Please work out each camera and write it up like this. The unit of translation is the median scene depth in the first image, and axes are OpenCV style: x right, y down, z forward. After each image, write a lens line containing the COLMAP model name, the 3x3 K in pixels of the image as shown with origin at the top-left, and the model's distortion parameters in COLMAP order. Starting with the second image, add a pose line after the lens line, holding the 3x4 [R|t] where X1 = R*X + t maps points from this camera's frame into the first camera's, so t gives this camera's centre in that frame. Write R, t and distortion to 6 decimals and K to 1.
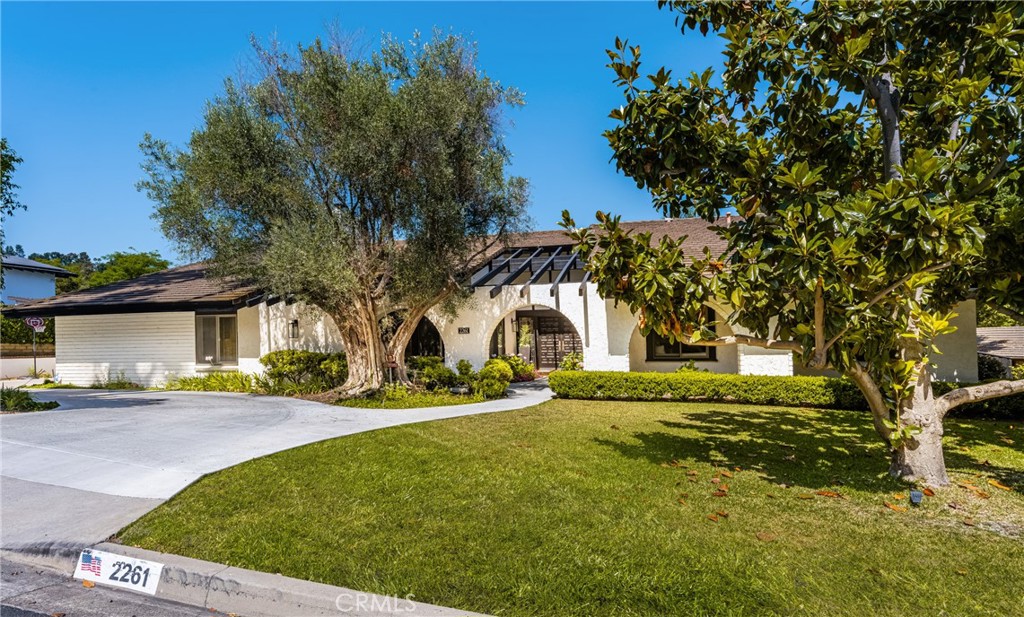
lens RADIAL K [[514.7, 0, 507.5], [0, 514.7, 313.2], [0, 0, 1]] dist [0.013168, -0.000113]
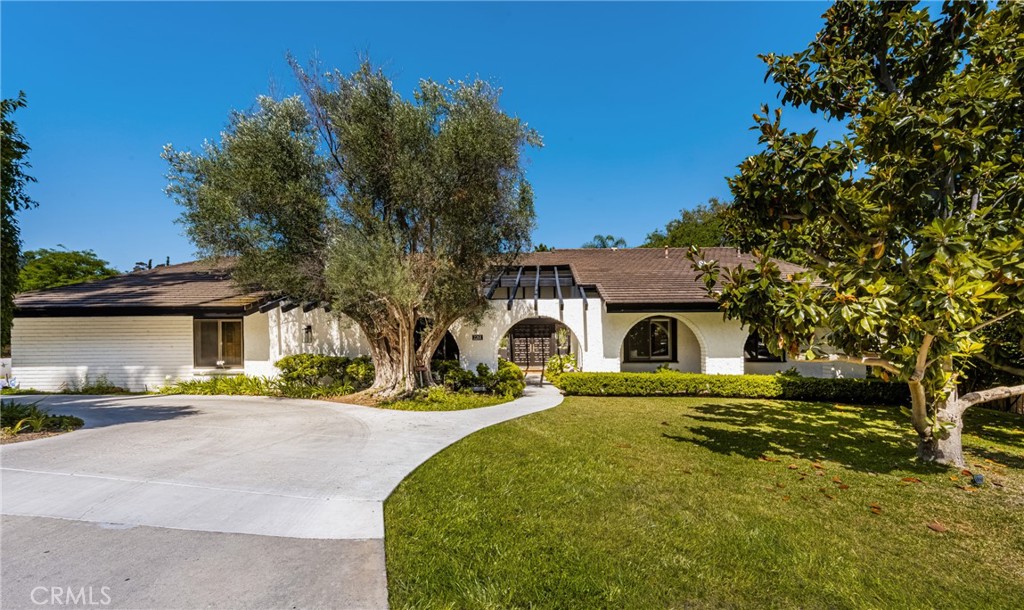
lens RADIAL K [[412.6, 0, 516.2], [0, 412.6, 305.4], [0, 0, 1]] dist [0.007447, 0.000474]
pose [[0.974444, 0.022021, 0.223547, -0.227393], [-0.016195, 0.999481, -0.027860, -0.014023], [-0.224045, 0.023527, 0.974295, 0.085845]]
